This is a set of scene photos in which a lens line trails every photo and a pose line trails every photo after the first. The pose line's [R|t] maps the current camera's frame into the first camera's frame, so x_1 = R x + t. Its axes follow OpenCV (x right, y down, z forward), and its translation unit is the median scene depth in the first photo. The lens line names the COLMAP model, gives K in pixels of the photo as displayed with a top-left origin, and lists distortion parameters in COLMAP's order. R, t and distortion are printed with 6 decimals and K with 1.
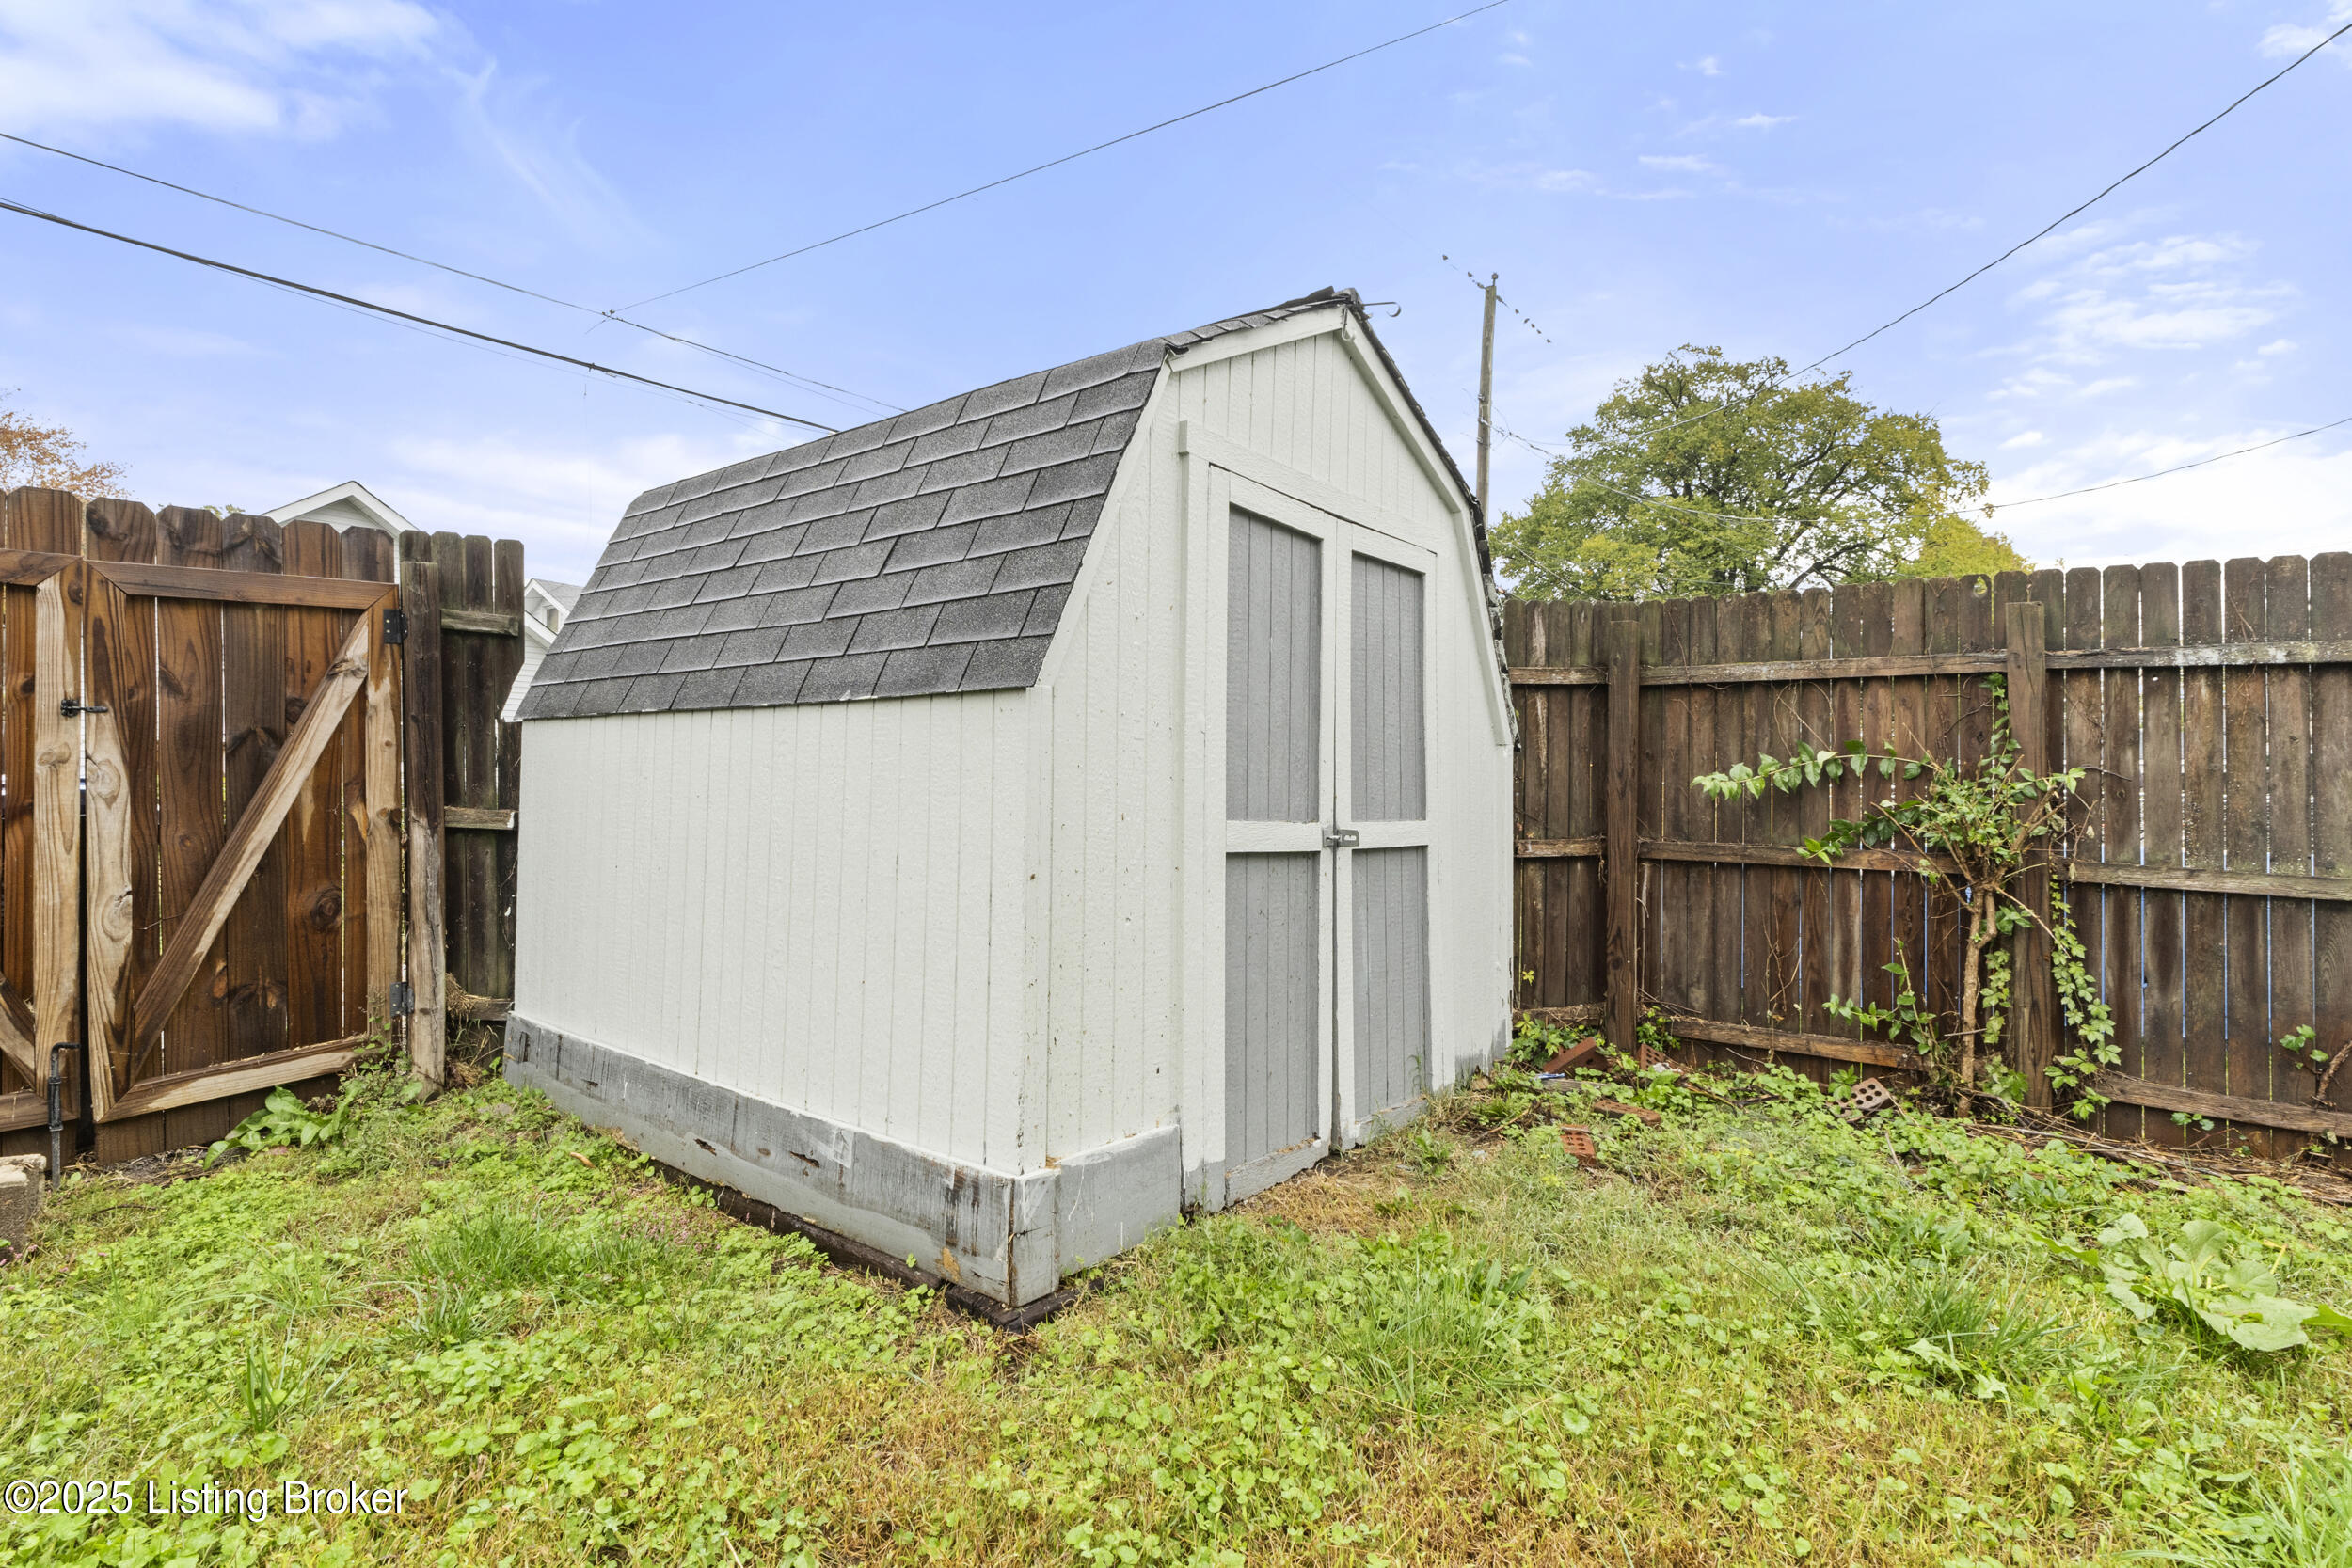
lens RADIAL K [[1155.0, 0, 1158.2], [0, 1155.0, 773.1], [0, 0, 1]] dist [0.004150, -0.000269]
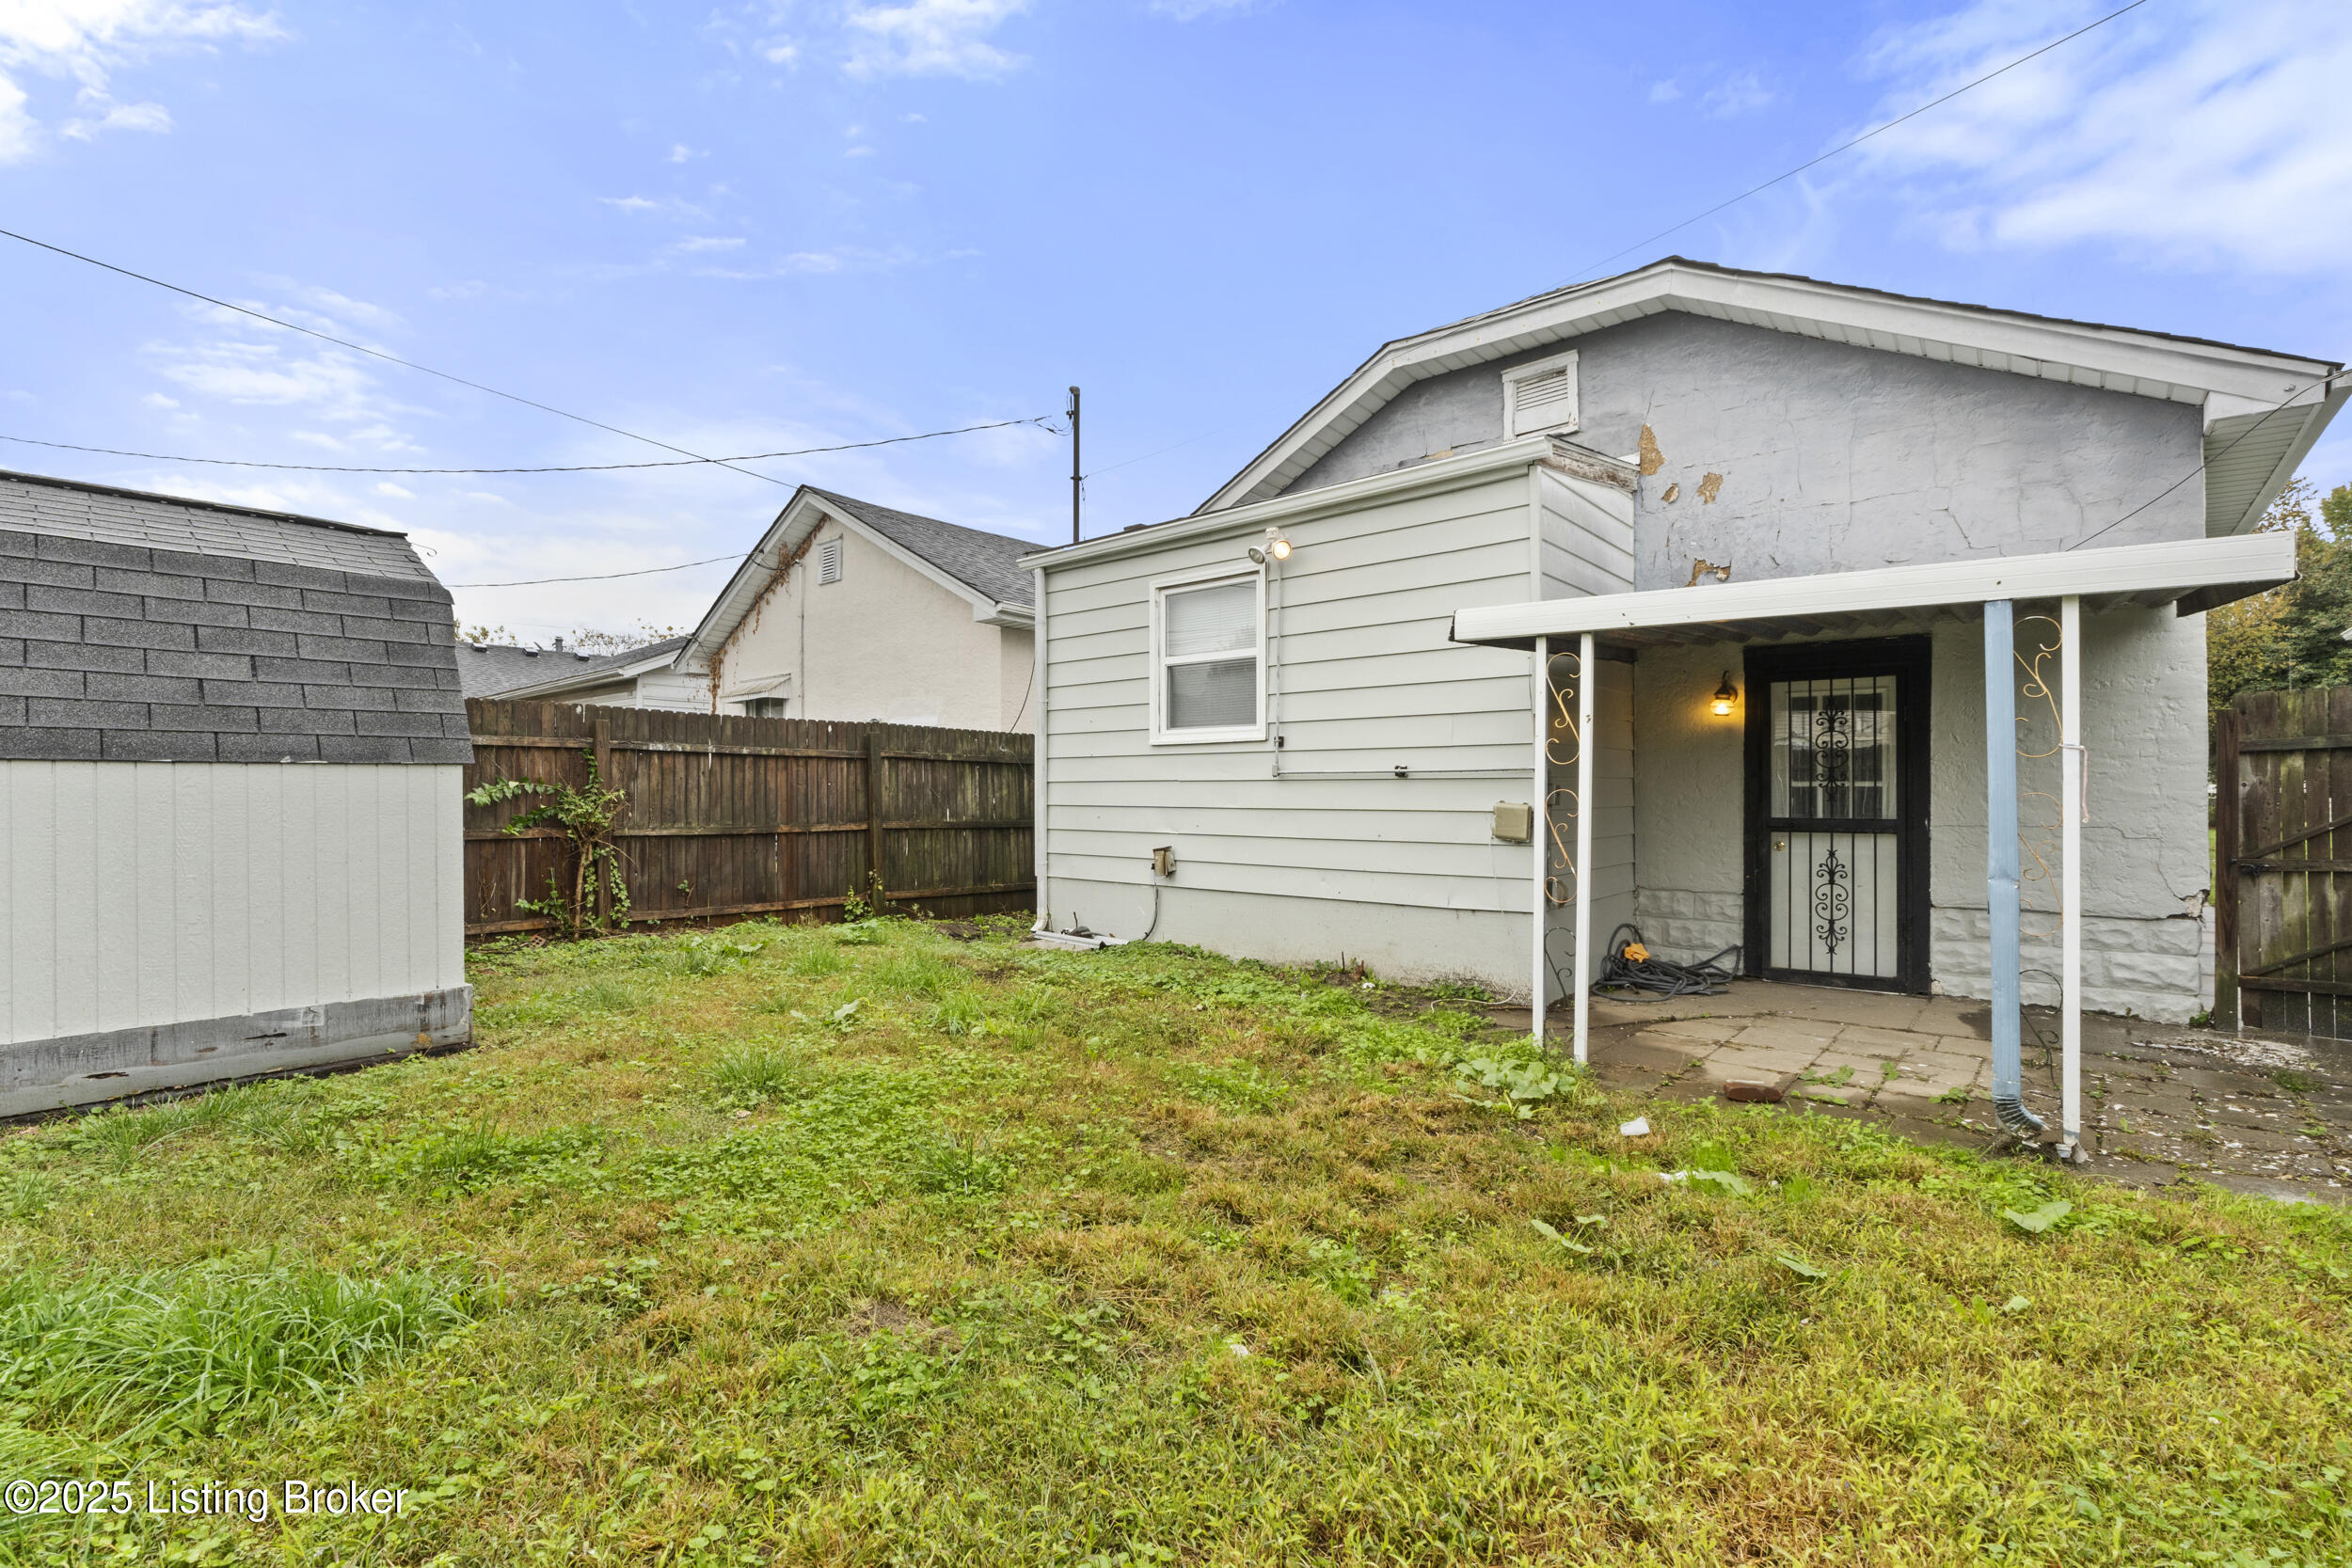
lens RADIAL K [[1029.7, 0, 1178.6], [0, 1029.7, 780.4], [0, 0, 1]] dist [-0.012499, 0.000761]
pose [[0.051617, -0.003701, 0.998660, -1.191134], [-0.005508, 0.999977, 0.003991, -0.035020], [-0.998652, -0.005706, 0.051595, -0.273890]]
